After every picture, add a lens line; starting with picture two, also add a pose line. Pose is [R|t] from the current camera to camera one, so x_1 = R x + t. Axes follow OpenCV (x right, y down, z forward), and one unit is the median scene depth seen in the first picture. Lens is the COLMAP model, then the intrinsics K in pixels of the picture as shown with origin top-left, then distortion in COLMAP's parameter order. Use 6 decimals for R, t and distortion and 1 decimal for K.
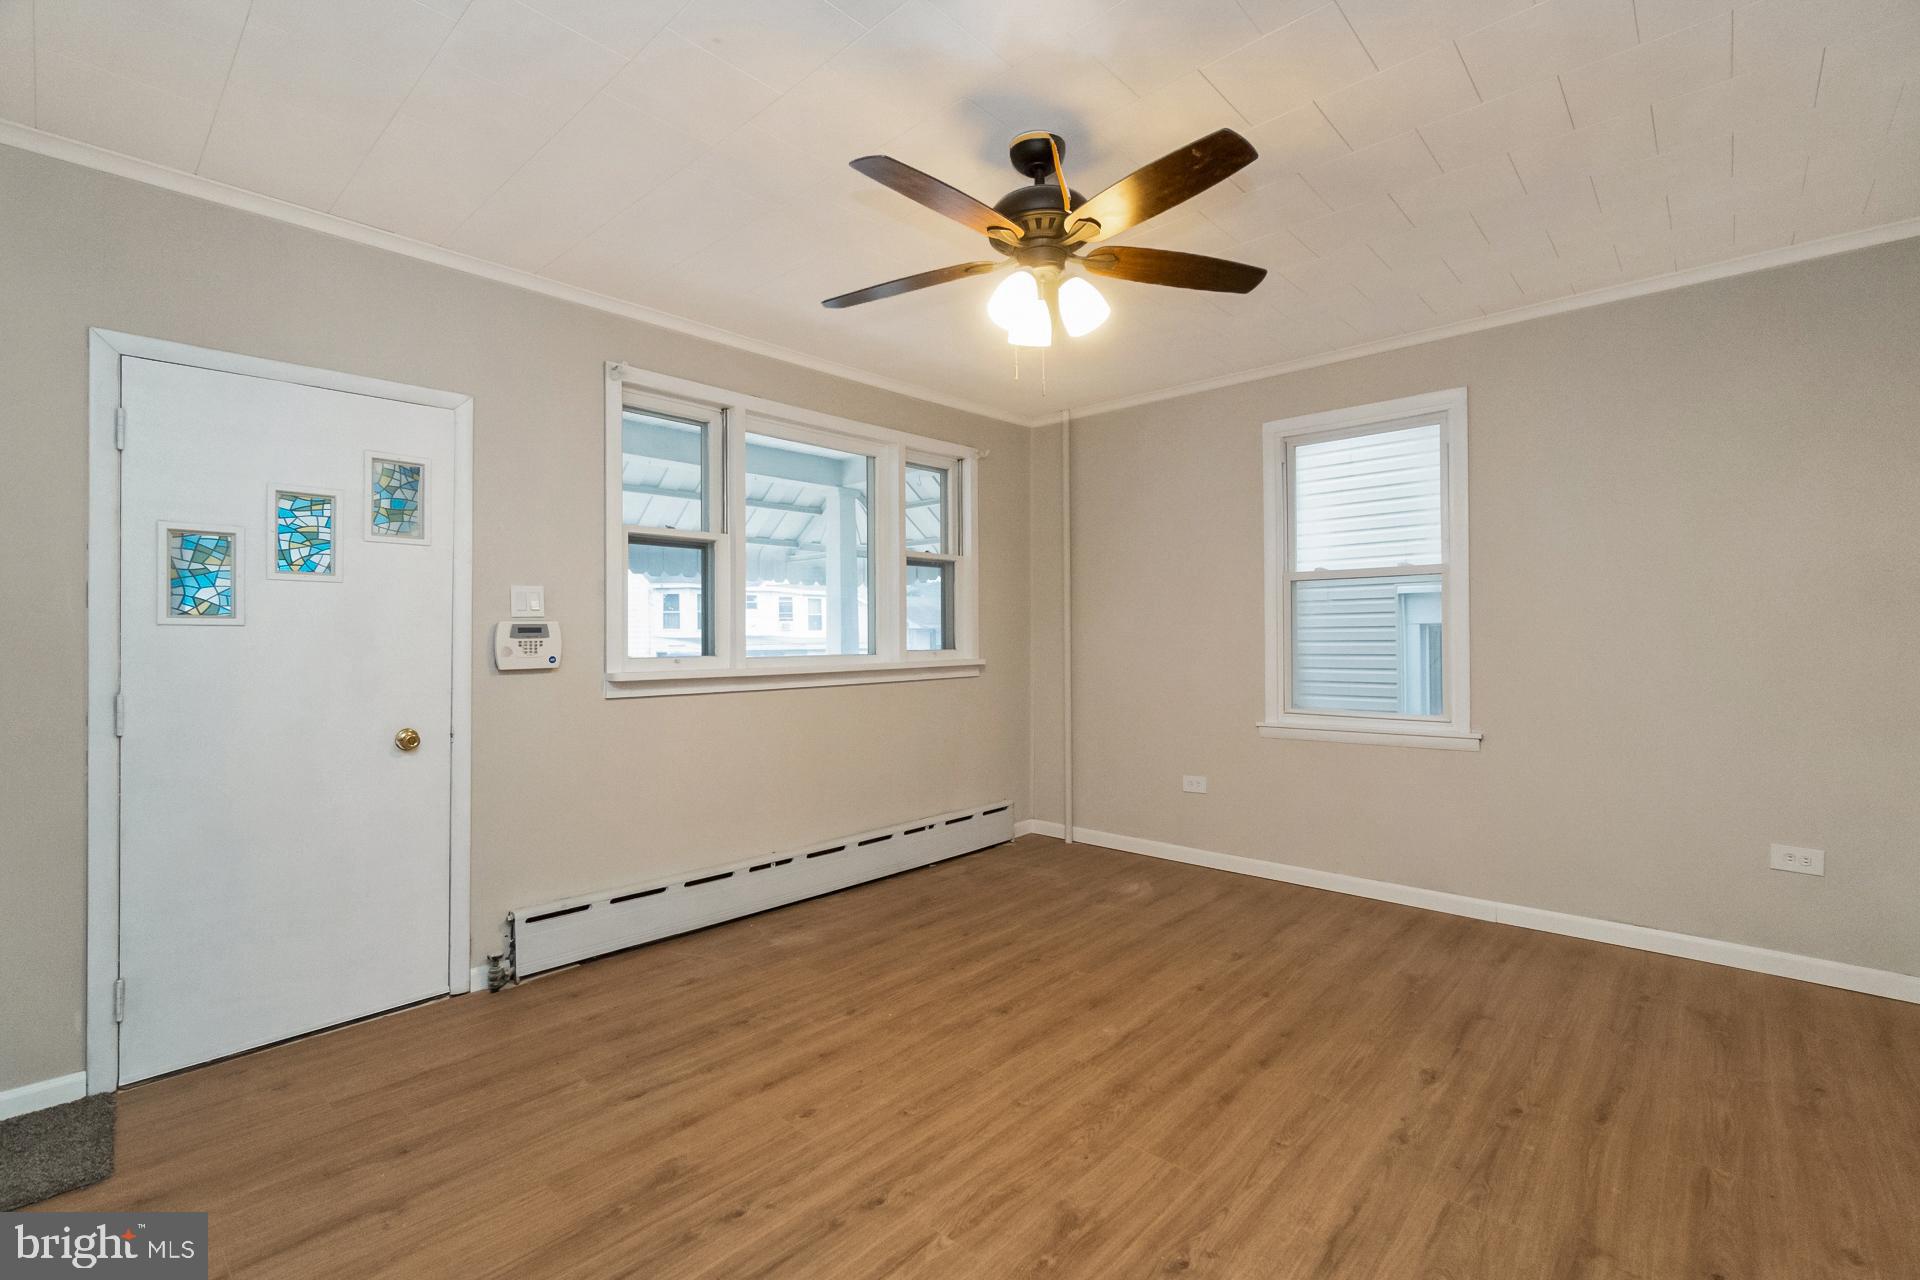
lens RADIAL K [[849.4, 0, 964.5], [0, 849.4, 636.6], [0, 0, 1]] dist [-0.009577, 0.000104]
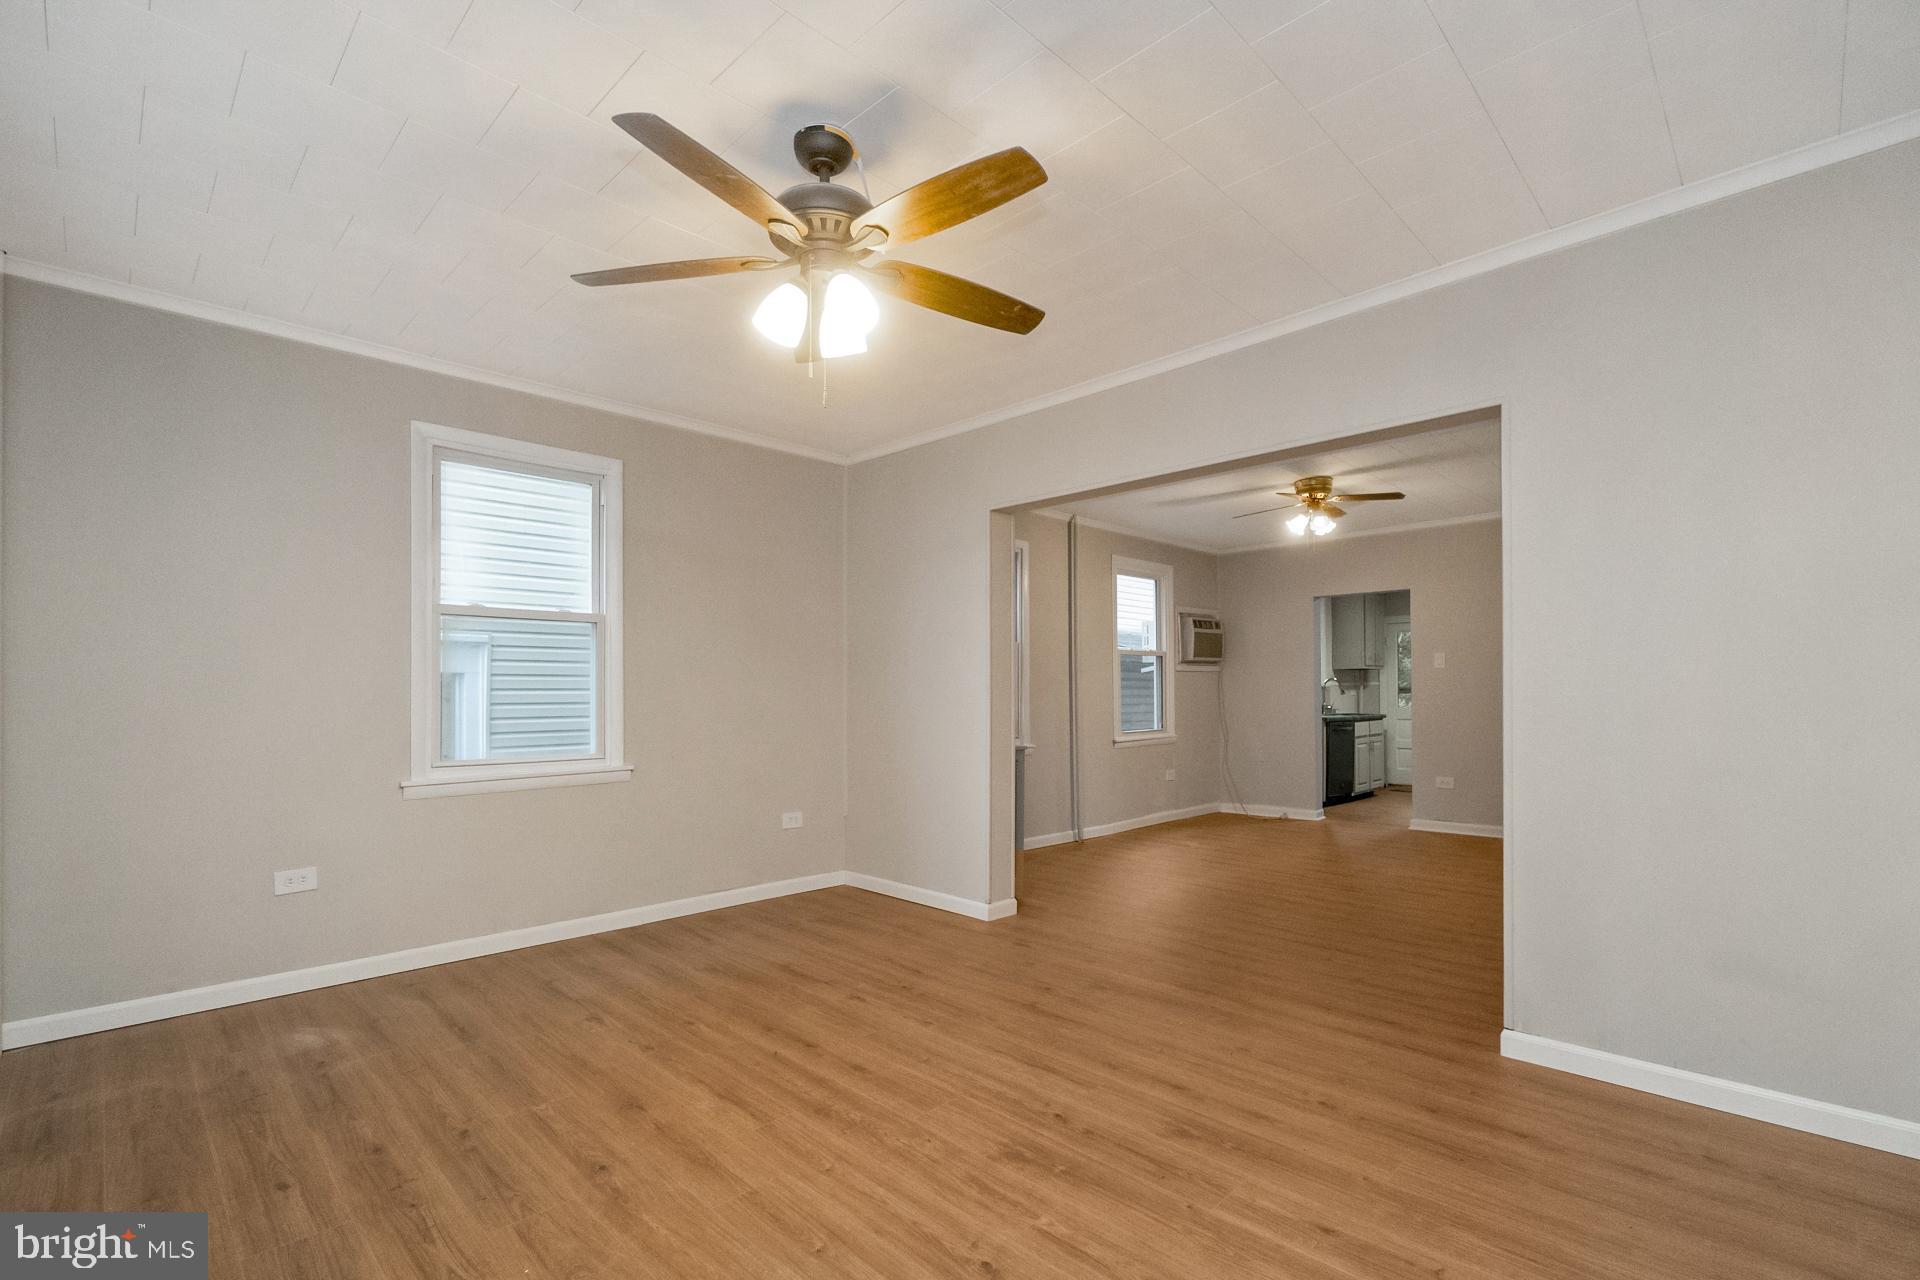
lens RADIAL K [[849.4, 0, 956.8], [0, 849.4, 694.4], [0, 0, 1]] dist [-0.009577, 0.000104]
pose [[0.035764, 0.006208, 0.999341, -0.649954], [0.000756, 0.999980, -0.006239, 0.031413], [-0.999360, 0.000978, 0.035758, 0.630100]]
